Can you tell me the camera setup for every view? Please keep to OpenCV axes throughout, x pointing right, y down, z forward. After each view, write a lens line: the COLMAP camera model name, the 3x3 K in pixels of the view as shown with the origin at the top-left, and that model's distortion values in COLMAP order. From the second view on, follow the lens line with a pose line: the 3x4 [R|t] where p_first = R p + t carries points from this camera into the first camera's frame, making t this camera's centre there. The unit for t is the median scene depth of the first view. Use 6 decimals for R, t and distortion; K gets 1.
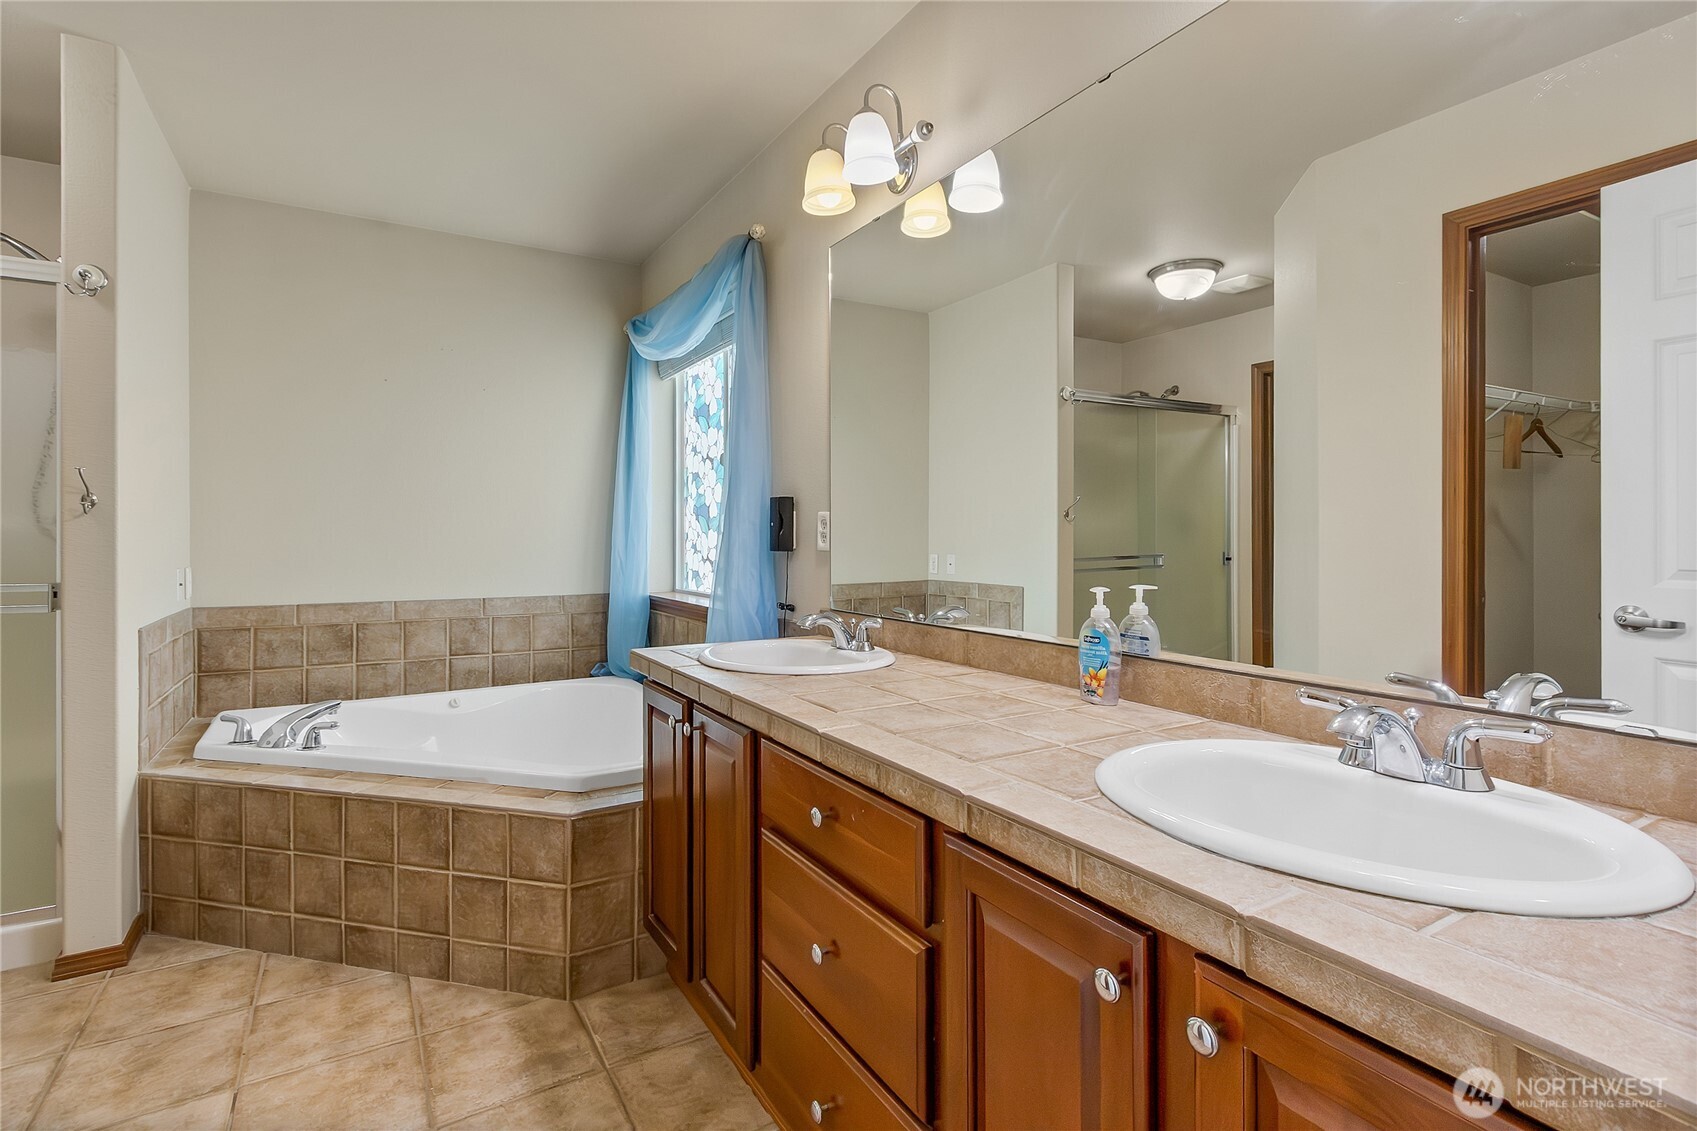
lens RADIAL K [[782.2, 0, 820.5], [0, 782.2, 532.3], [0, 0, 1]] dist [-0.001503, 0.001583]
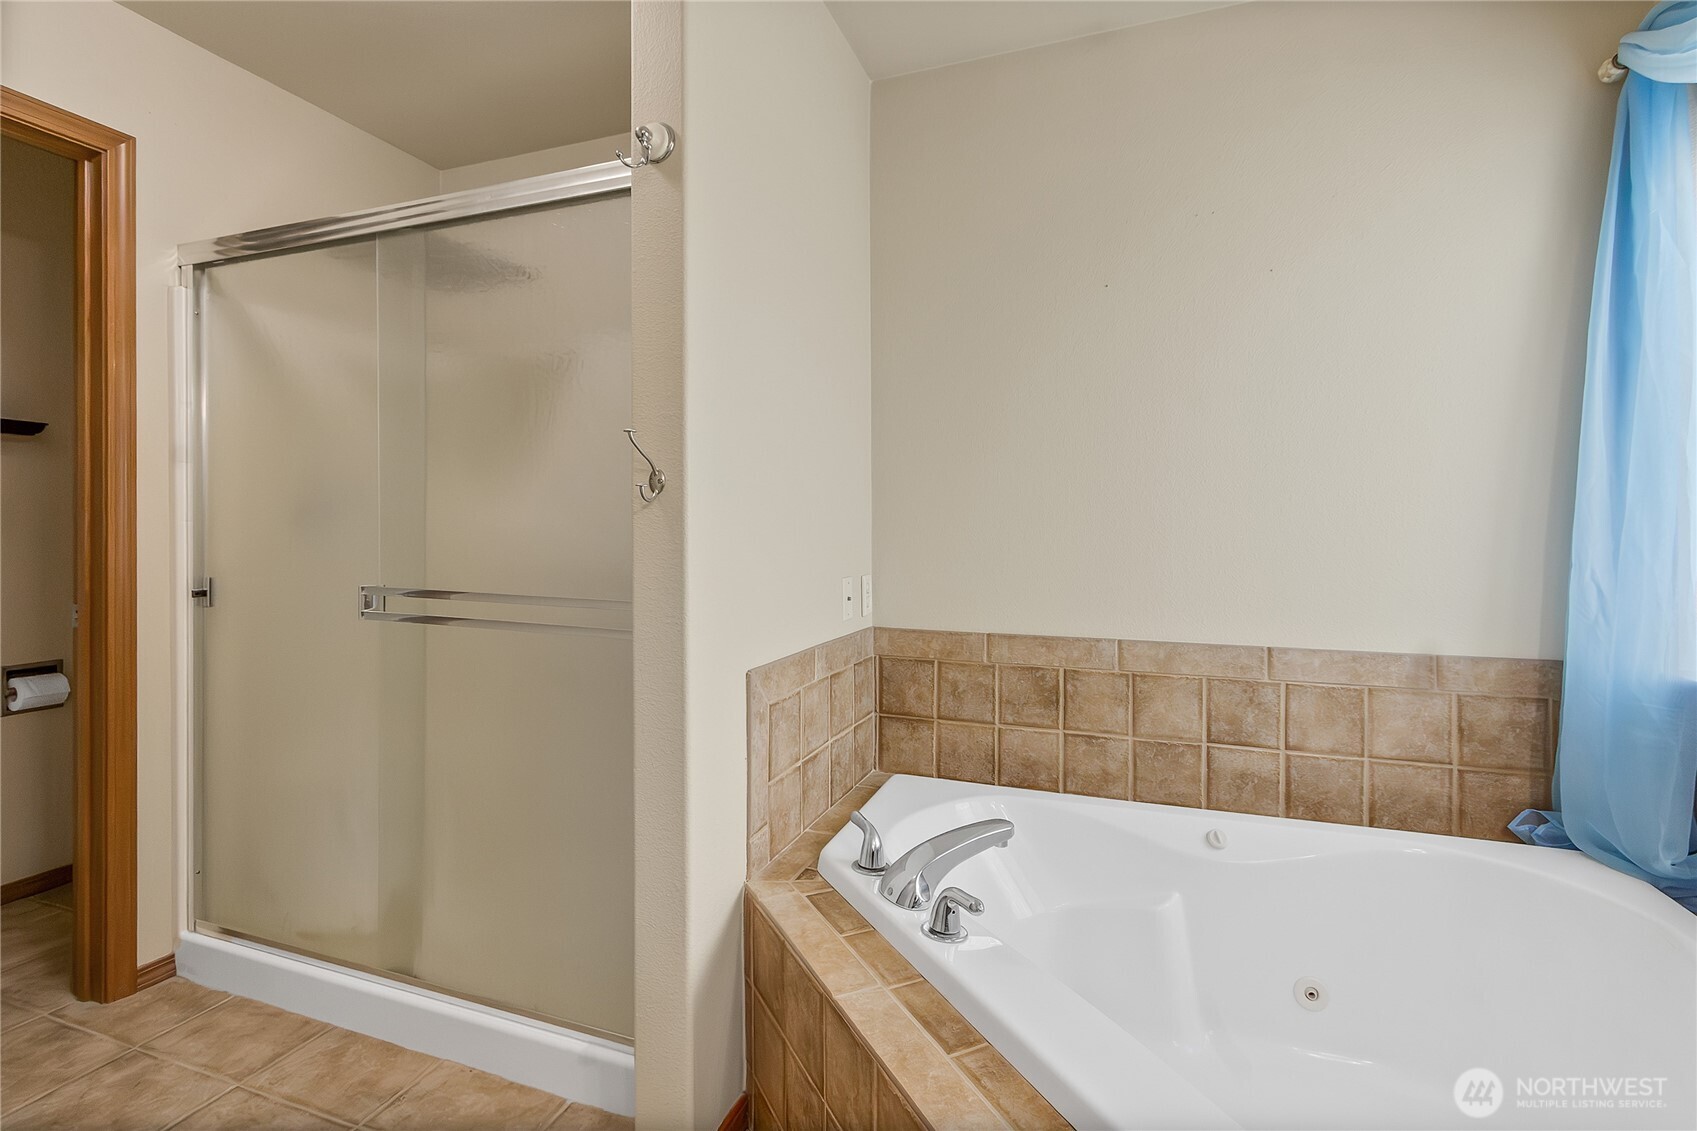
lens RADIAL K [[782.2, 0, 839.4], [0, 782.2, 532.3], [0, 0, 1]] dist [-0.001503, 0.001583]
pose [[0.627602, 0.000224, -0.778534, -0.210558], [0.003464, 0.999989, 0.003080, 0.000407], [0.778527, -0.004630, 0.627595, 0.459700]]
